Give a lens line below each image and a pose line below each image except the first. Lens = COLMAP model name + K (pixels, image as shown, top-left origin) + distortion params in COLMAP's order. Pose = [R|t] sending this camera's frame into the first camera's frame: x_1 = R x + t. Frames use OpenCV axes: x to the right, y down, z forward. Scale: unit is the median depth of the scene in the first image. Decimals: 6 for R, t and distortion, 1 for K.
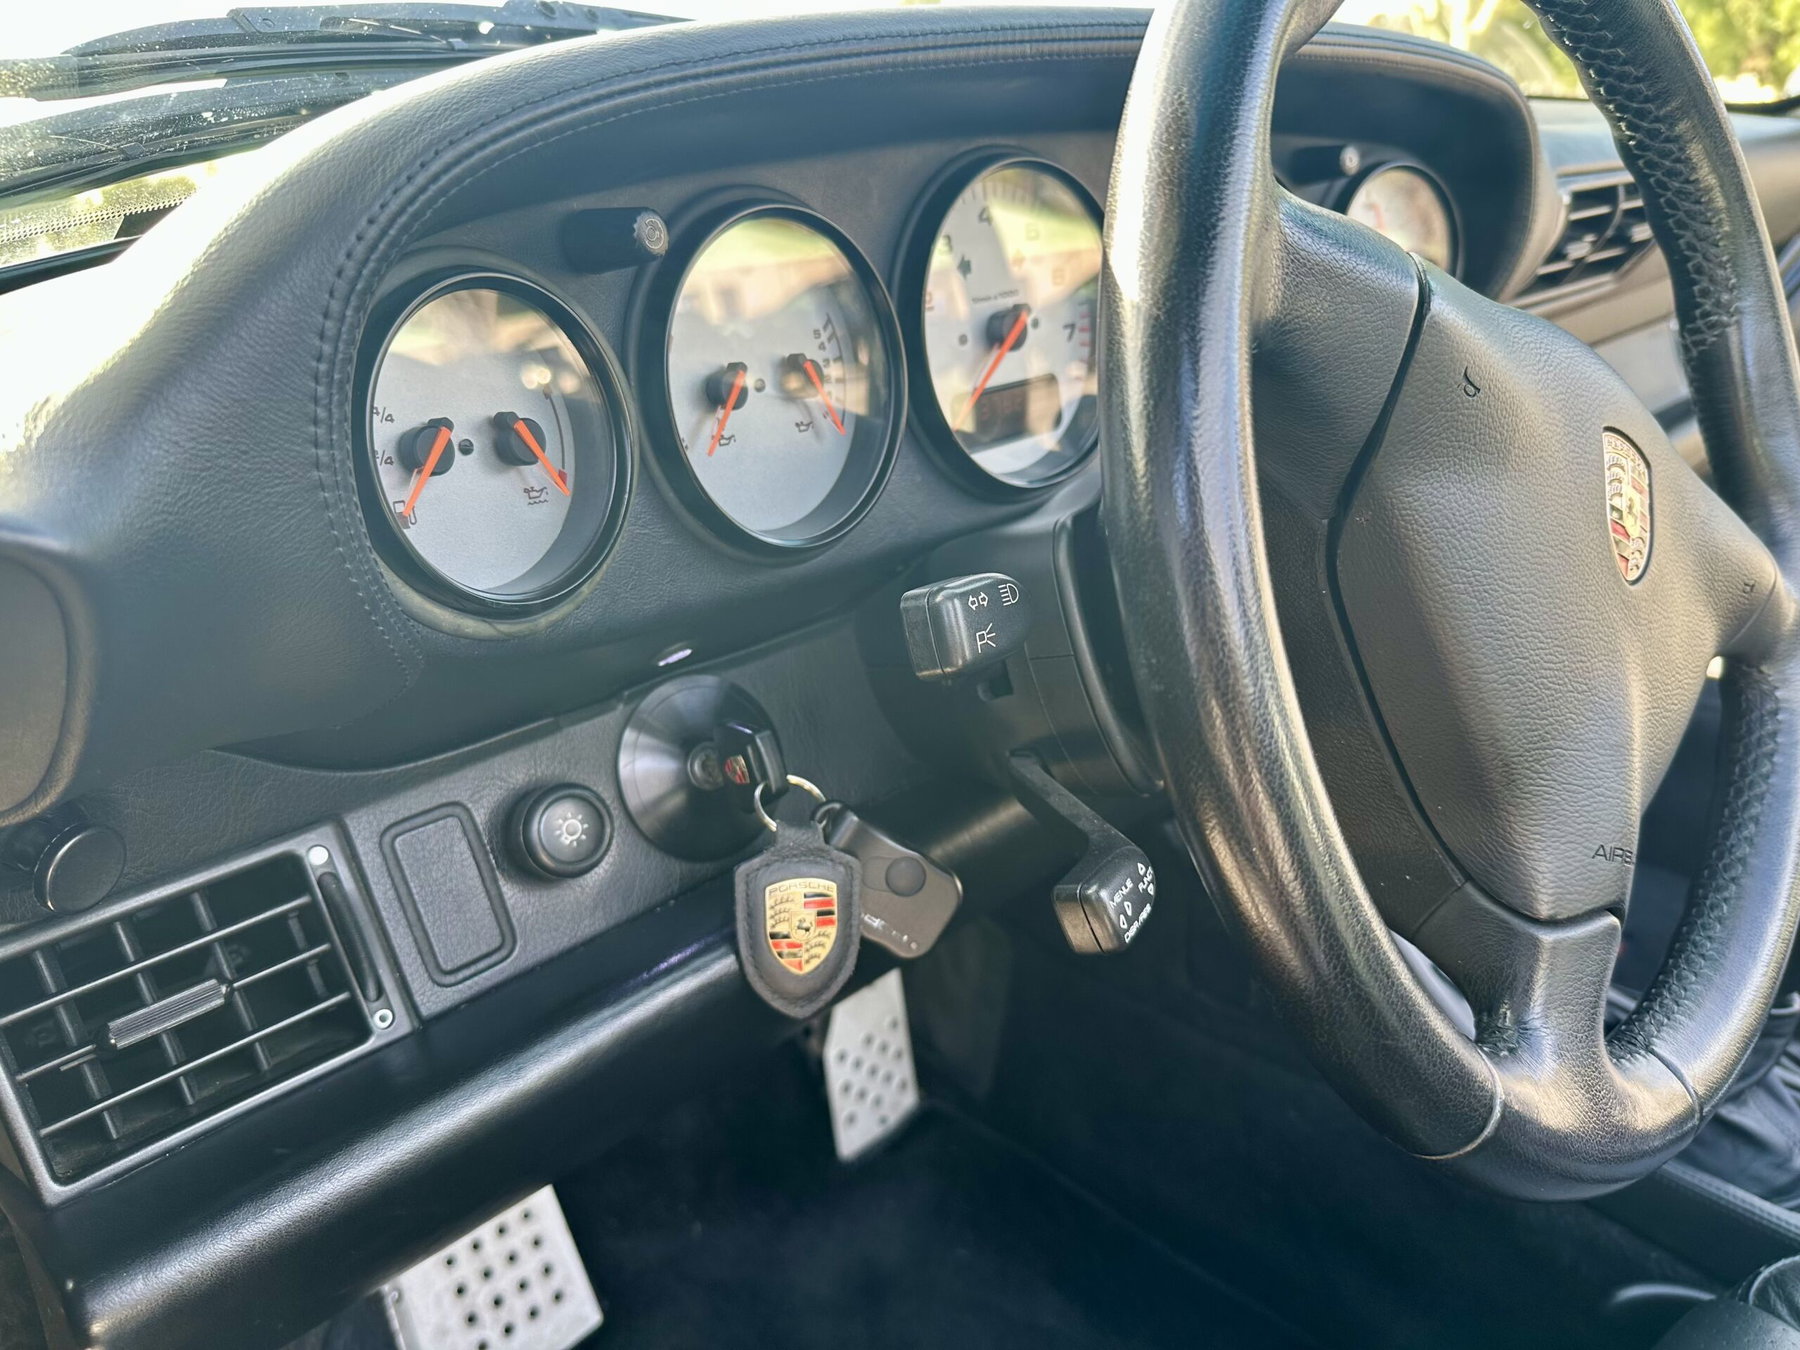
lens RADIAL K [[1323.0, 0, 875.2], [0, 1323.0, 677.6], [0, 0, 1]] dist [-0.009608, -0.003893]
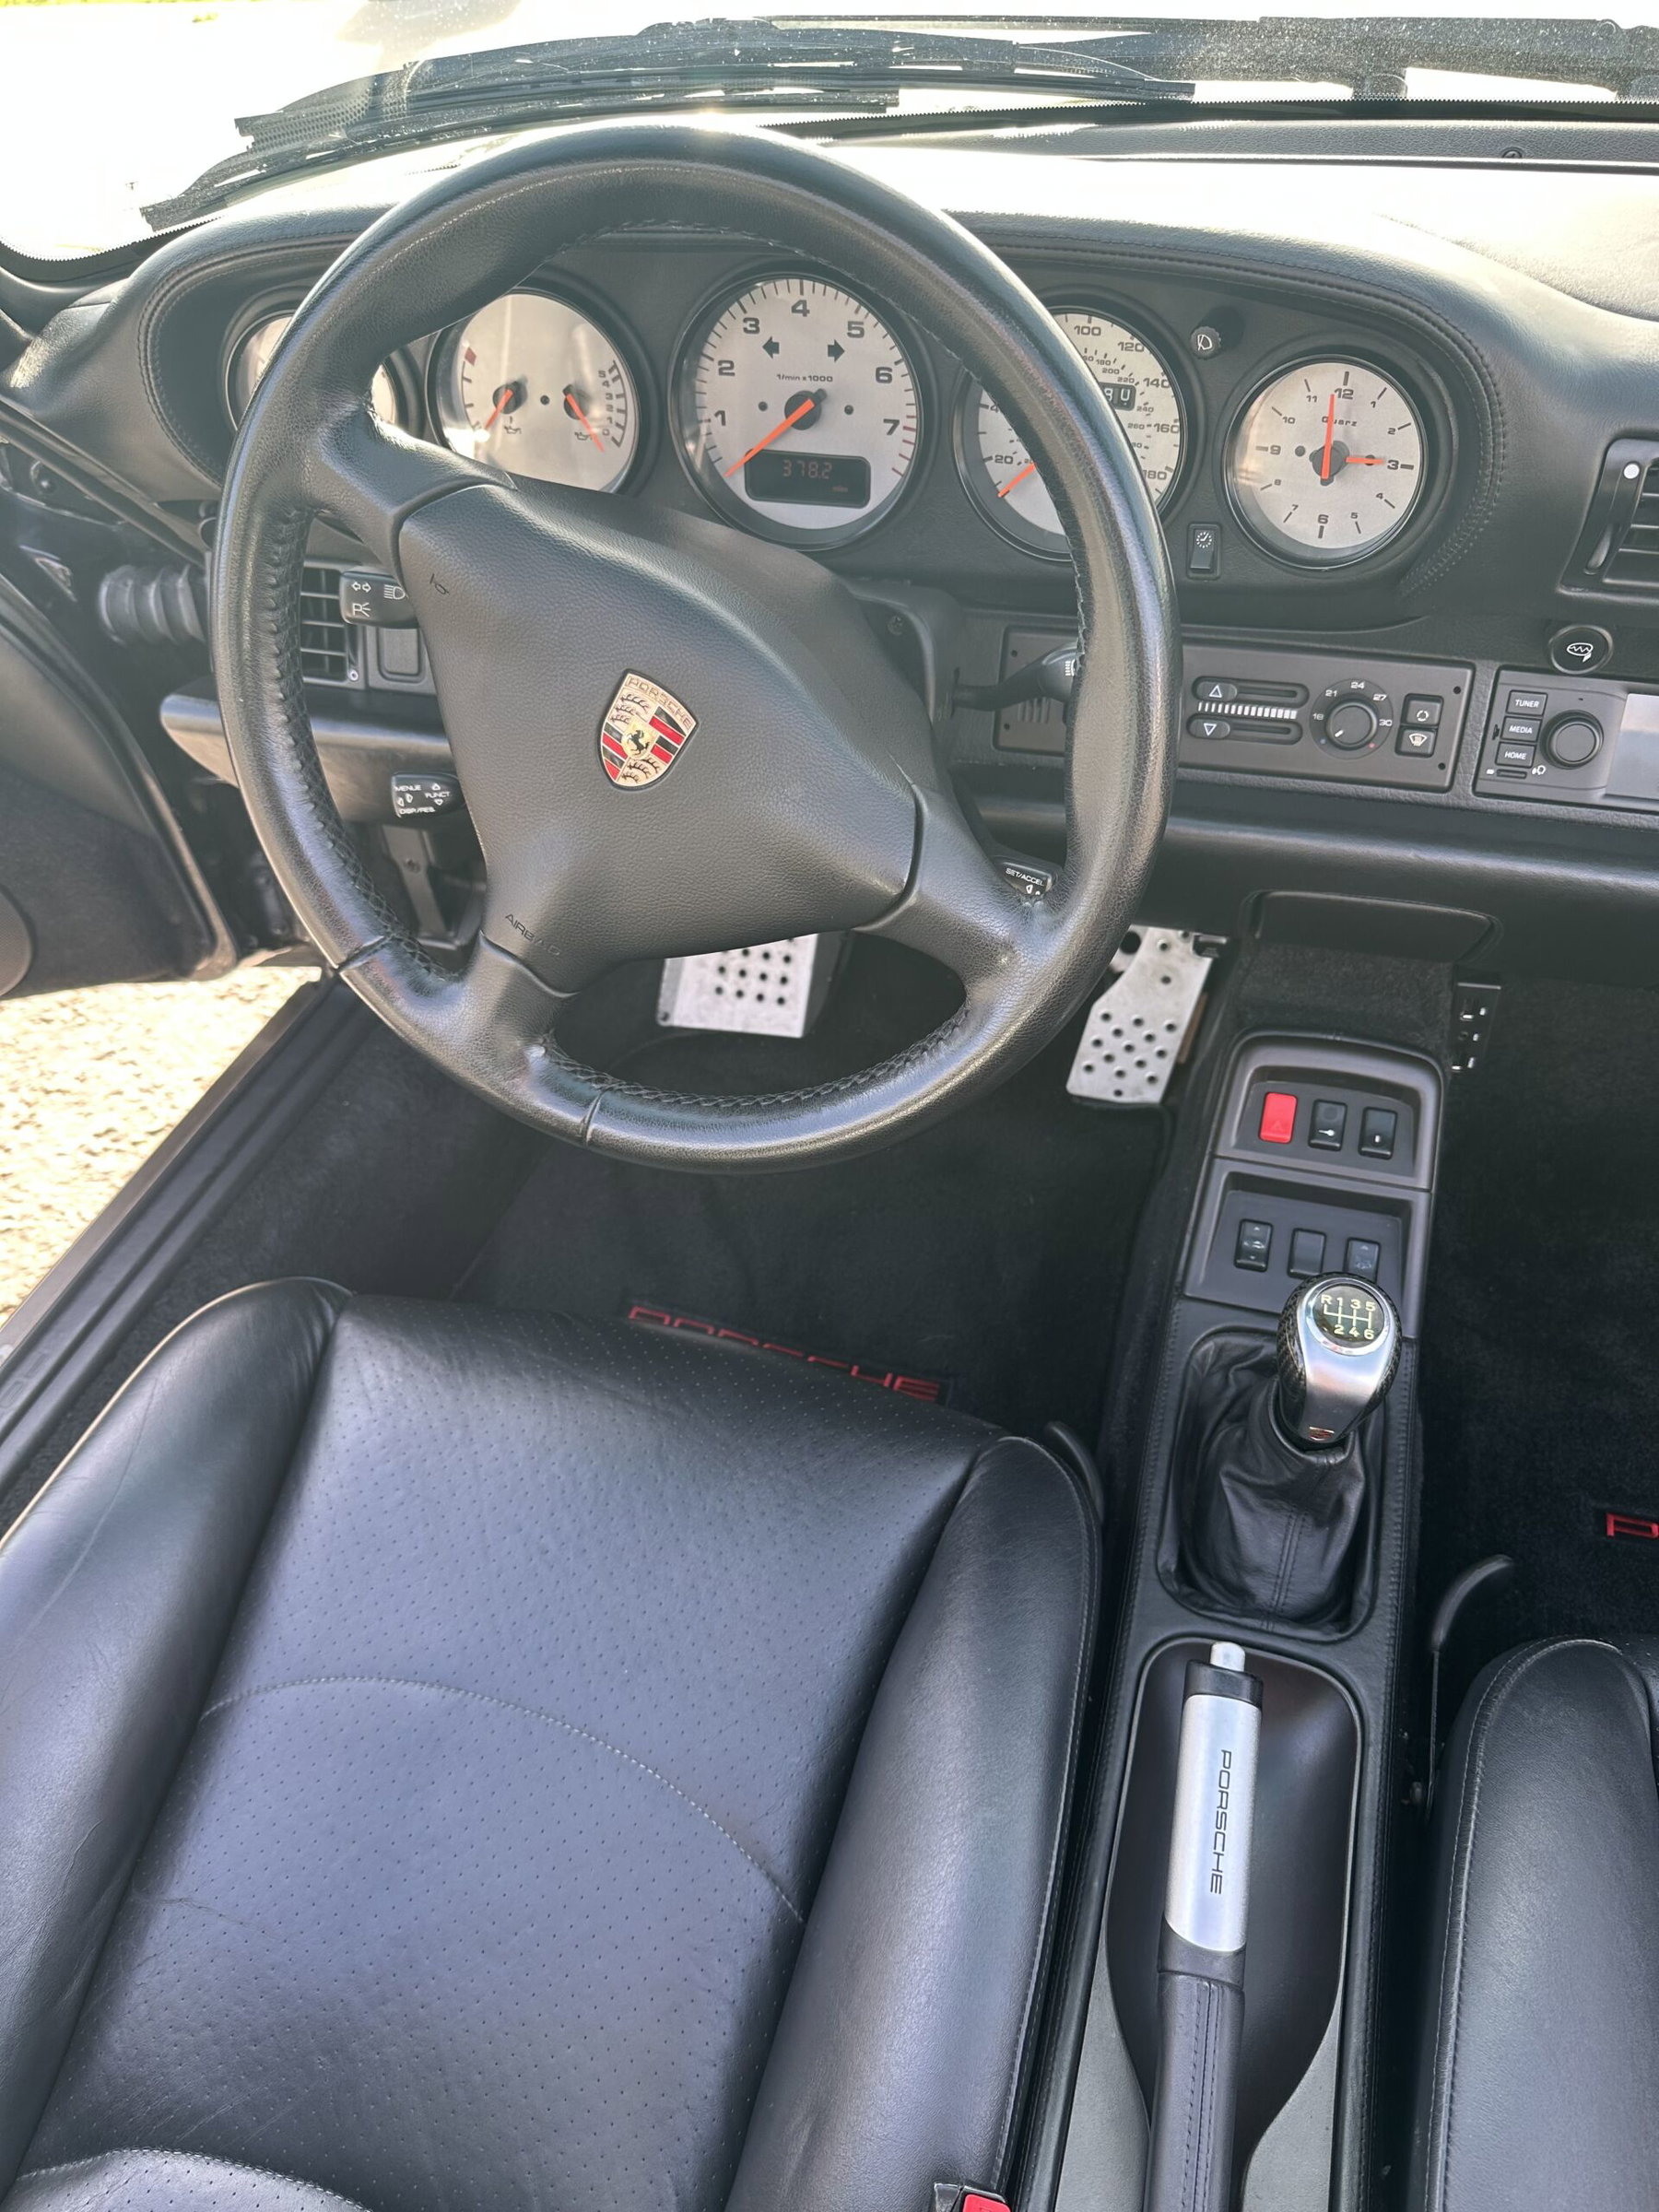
lens RADIAL K [[1625.9, 0, 829.5], [0, 1625.9, 1106.0], [0, 0, 1]] dist [-0.009608, -0.003893]
pose [[0.490239, 0.618855, -0.613746, 1.574099], [-0.308694, 0.781808, 0.541742, -0.647902], [0.815092, -0.076123, 0.574309, 0.161570]]
